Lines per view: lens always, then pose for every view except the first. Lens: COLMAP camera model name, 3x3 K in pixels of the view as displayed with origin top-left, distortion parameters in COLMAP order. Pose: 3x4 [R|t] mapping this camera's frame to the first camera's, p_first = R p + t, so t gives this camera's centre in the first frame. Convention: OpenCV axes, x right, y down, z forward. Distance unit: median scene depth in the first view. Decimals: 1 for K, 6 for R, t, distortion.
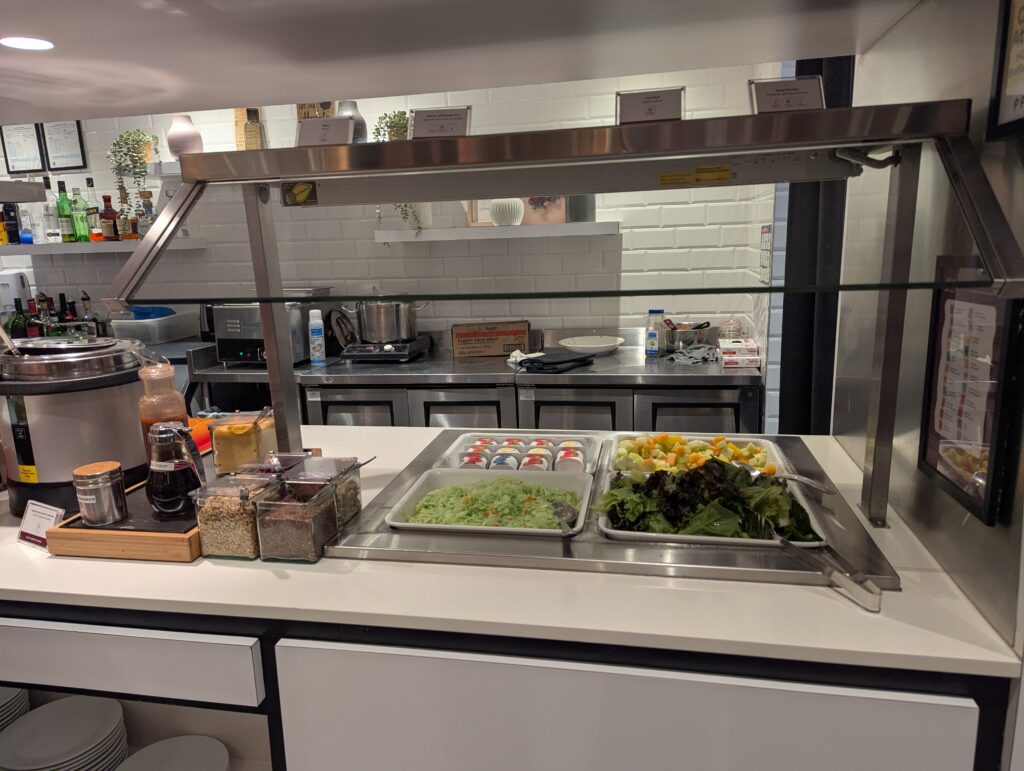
lens RADIAL K [[719.5, 0, 512.4], [0, 719.5, 384.0], [0, 0, 1]] dist [0.007441, 0.004809]
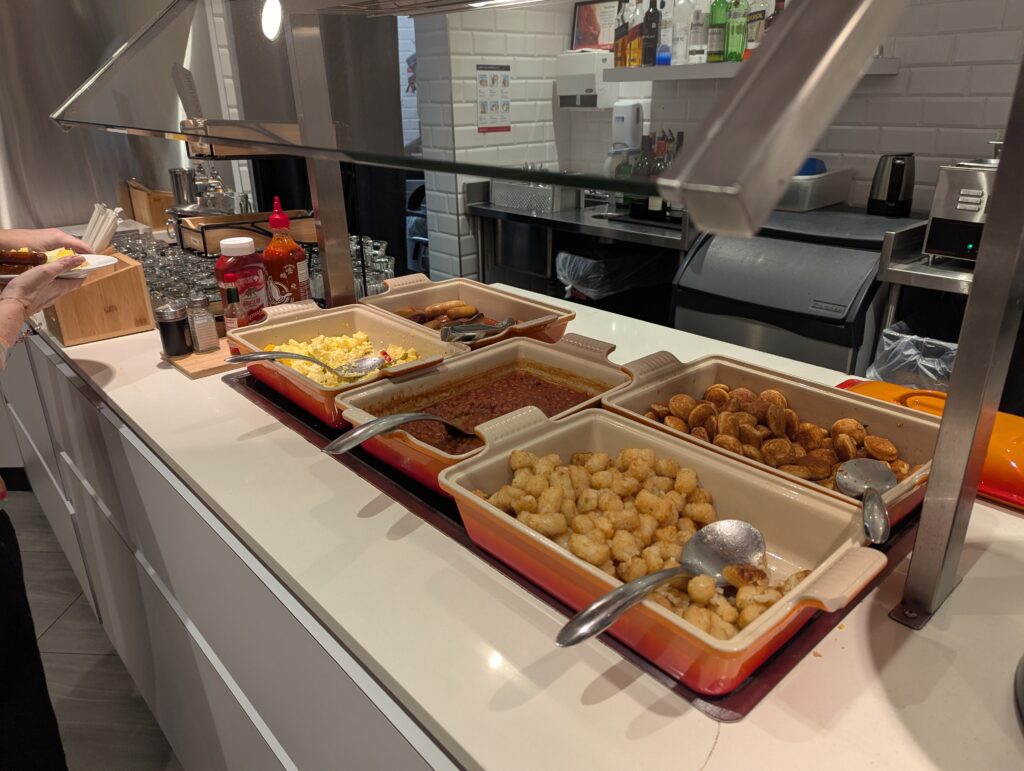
lens RADIAL K [[719.5, 0, 513.2], [0, 719.5, 385.4], [0, 0, 1]] dist [0.007441, 0.004809]
pose [[0.797734, 0.252240, -0.547719, -0.277084], [-0.142766, 0.961488, 0.234858, -0.015252], [0.585866, -0.109159, 0.803023, 0.218786]]
